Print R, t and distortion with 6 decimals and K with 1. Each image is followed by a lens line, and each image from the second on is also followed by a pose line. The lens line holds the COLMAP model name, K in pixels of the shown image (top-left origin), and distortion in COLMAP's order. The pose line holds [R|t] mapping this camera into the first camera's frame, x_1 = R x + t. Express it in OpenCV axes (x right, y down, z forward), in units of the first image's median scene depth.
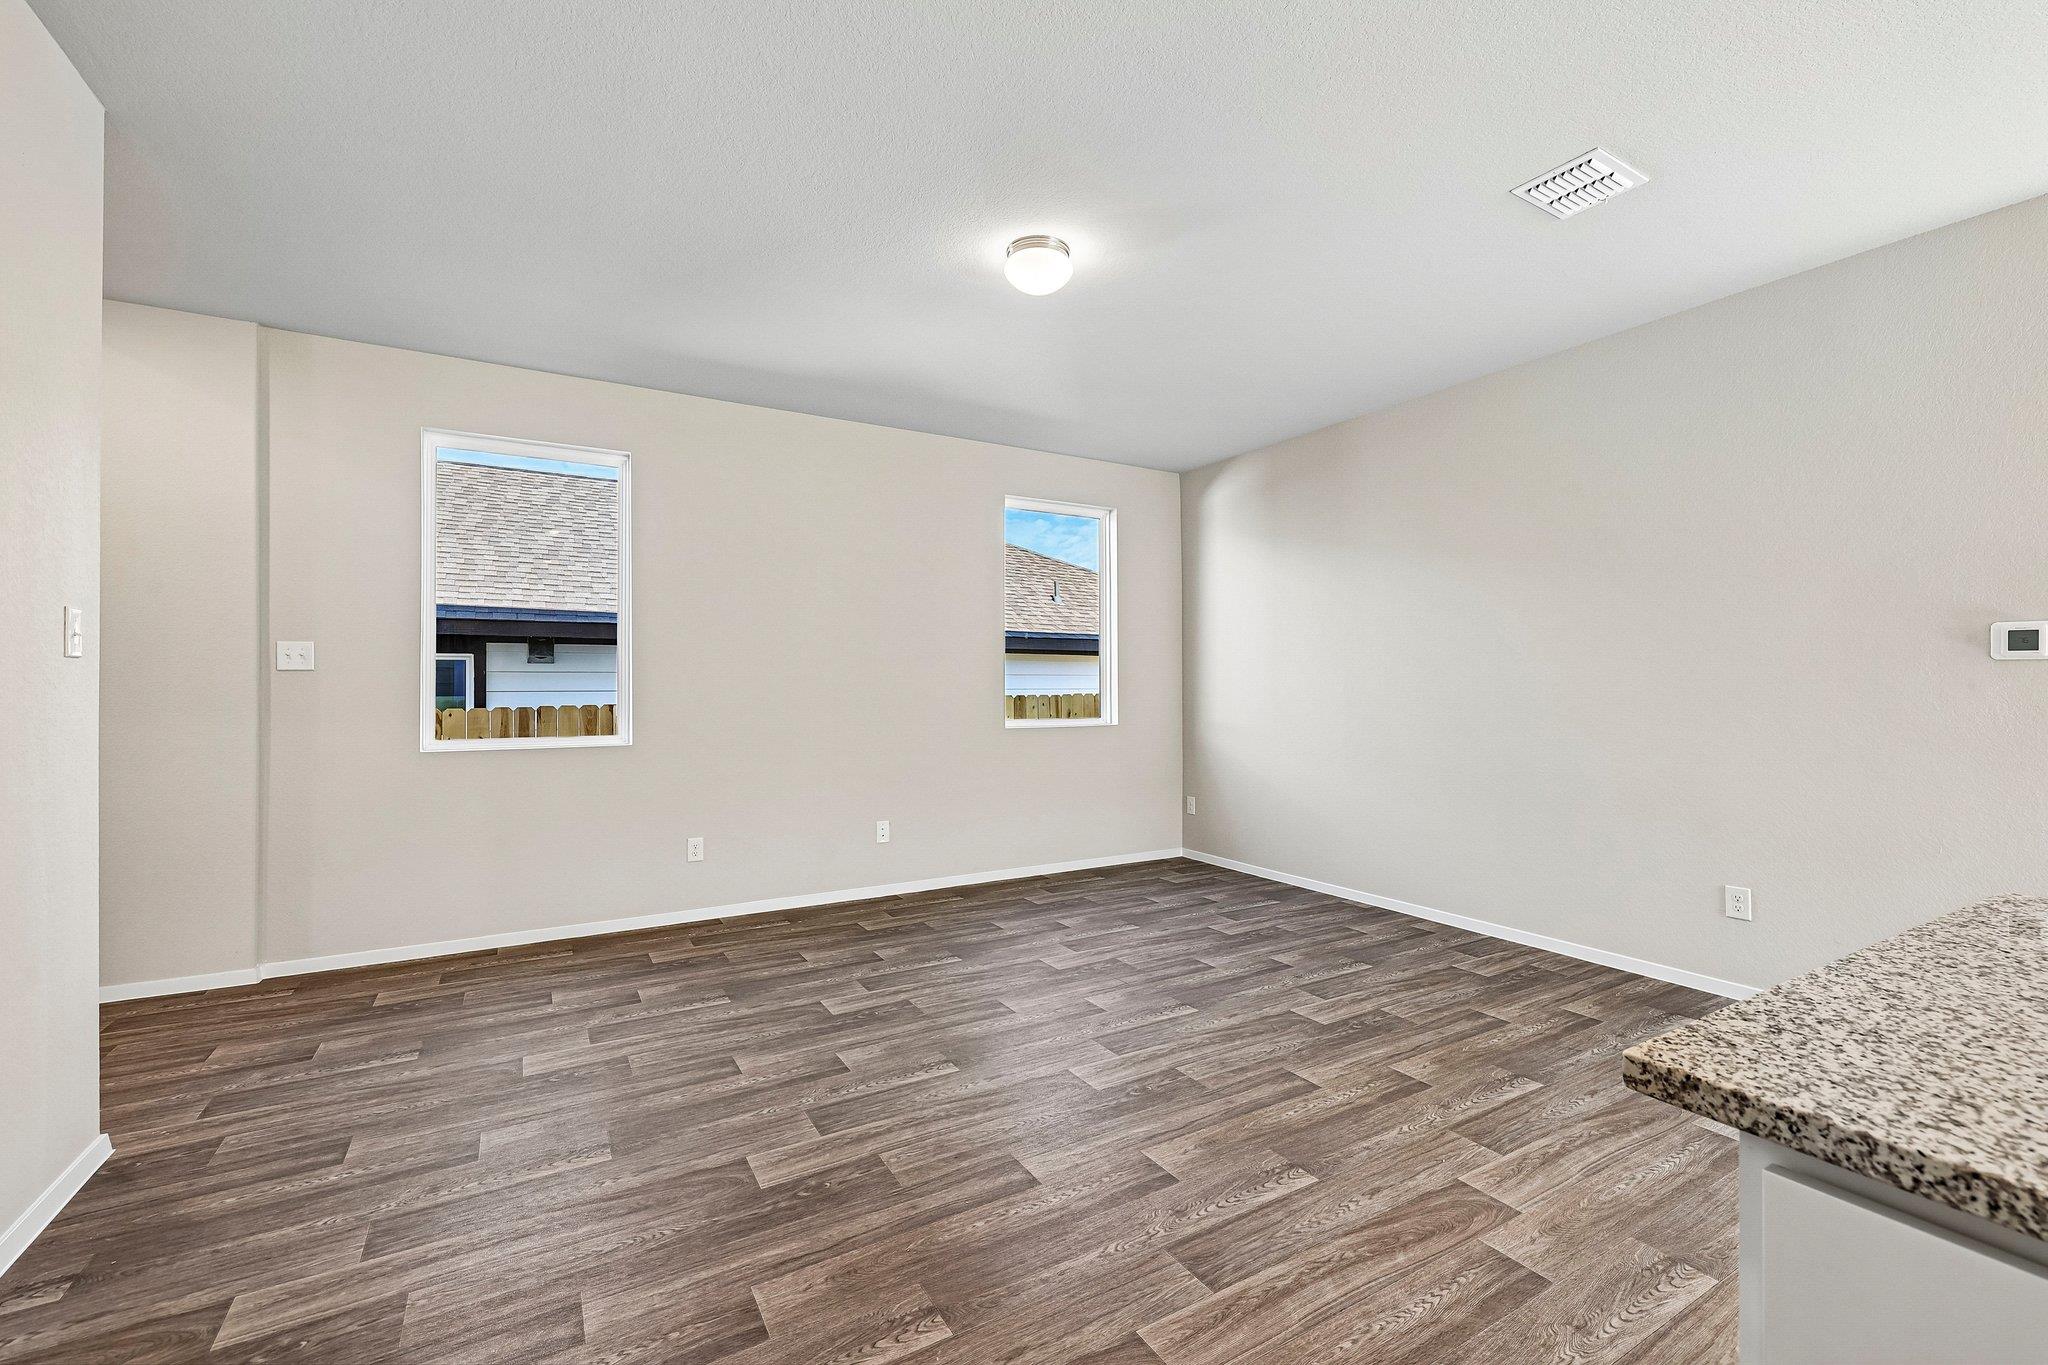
lens RADIAL K [[859.8, 0, 1030.0], [0, 859.8, 680.2], [0, 0, 1]] dist [0.002108, 0.000453]
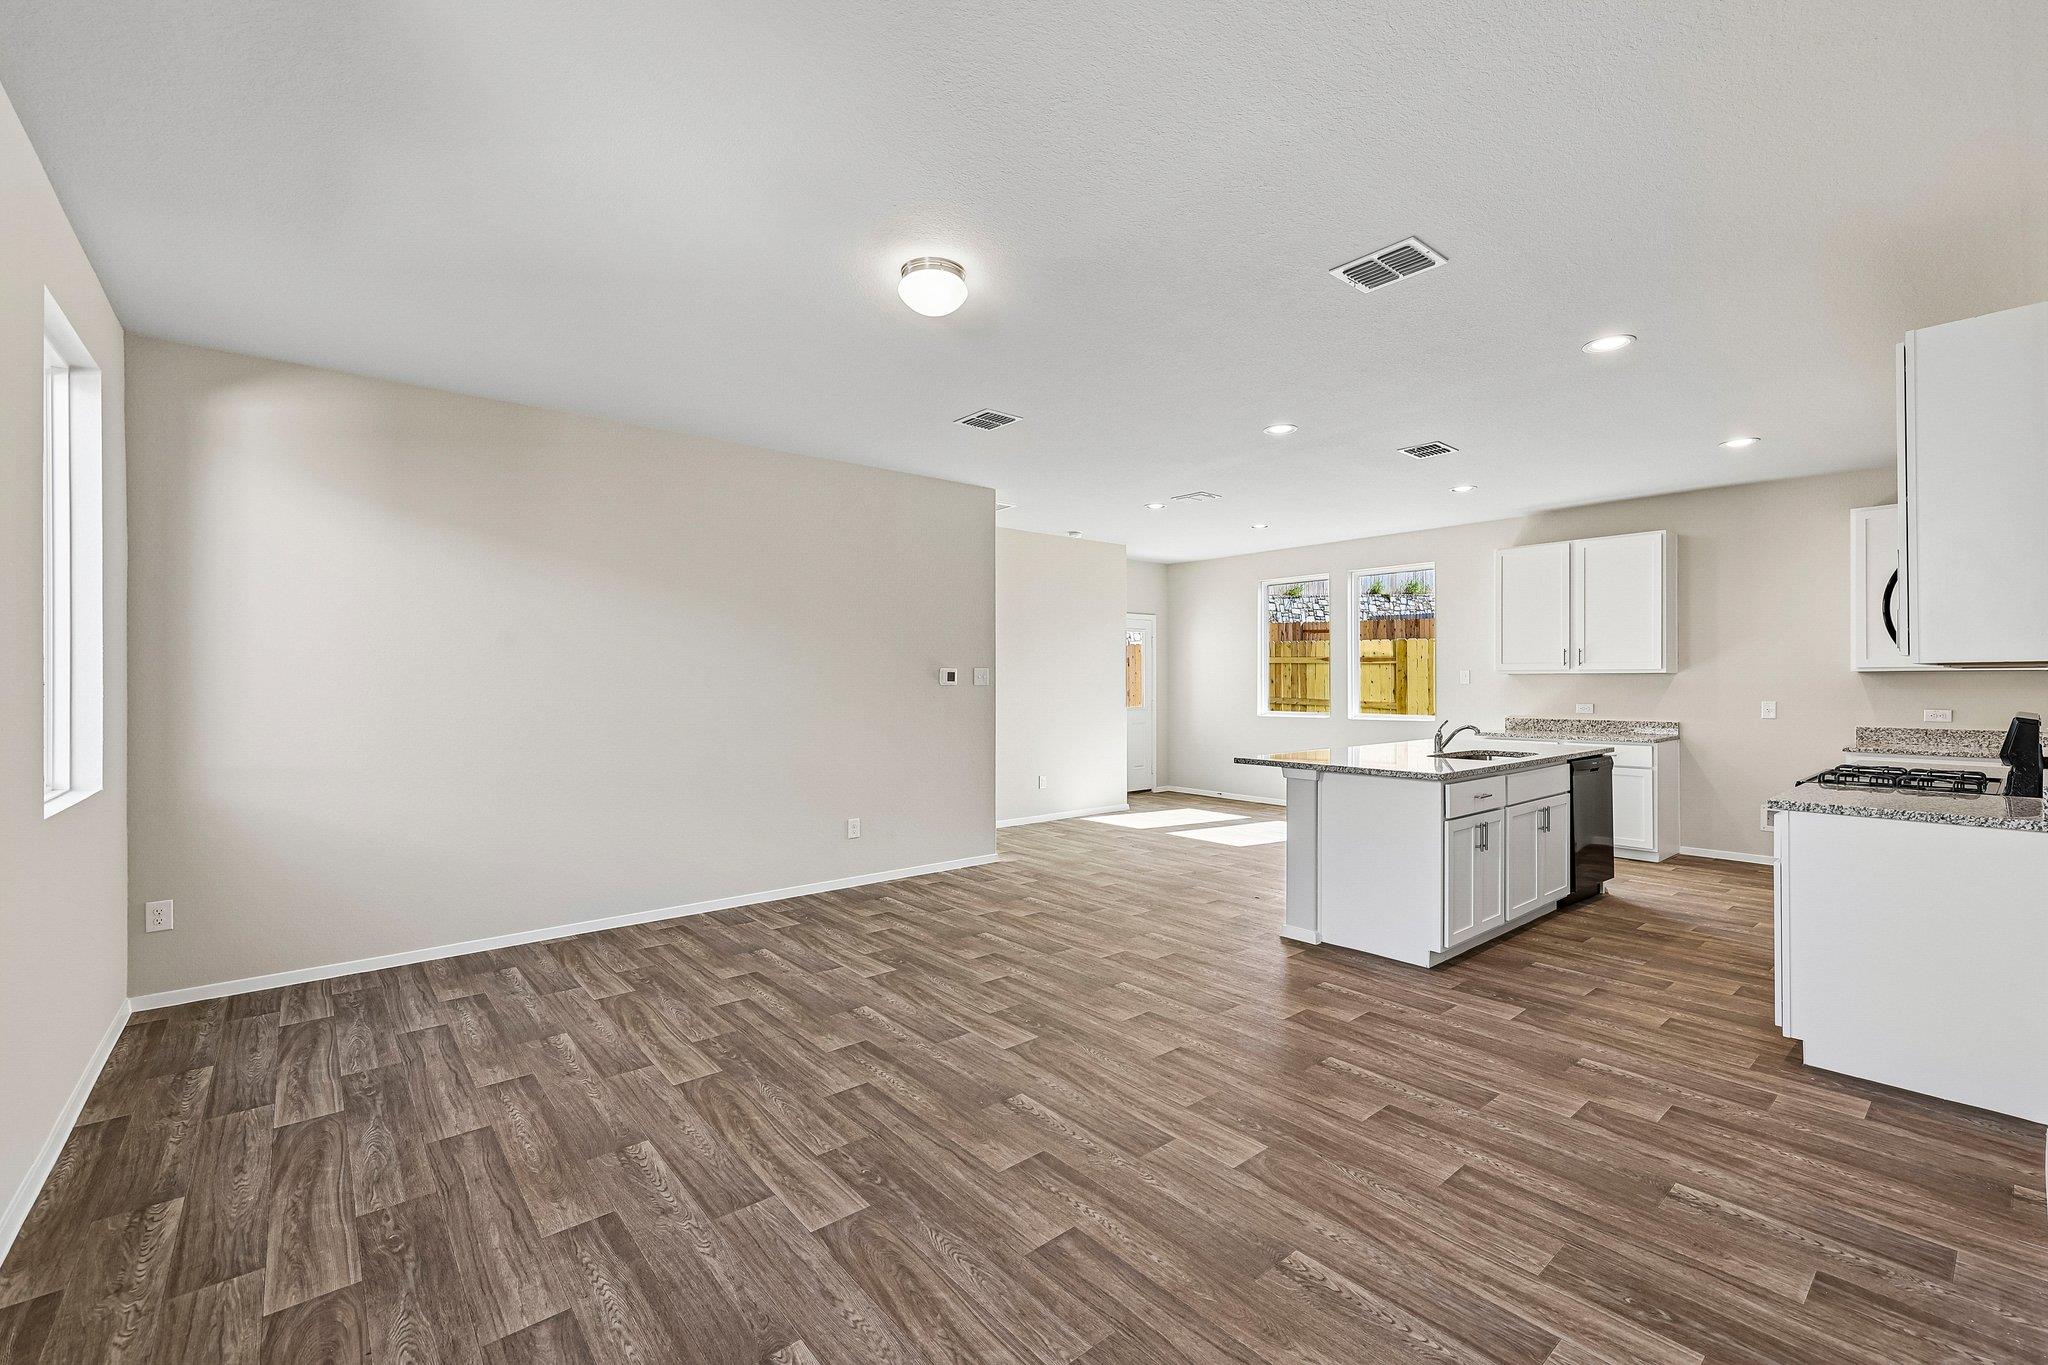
lens RADIAL K [[859.8, 0, 1030.0], [0, 859.8, 680.2], [0, 0, 1]] dist [0.002108, 0.000453]
pose [[-0.168701, 0.003490, 0.985661, -0.910119], [-0.003441, 0.999986, -0.004130, -0.023532], [-0.985661, -0.004088, -0.168687, 0.979475]]
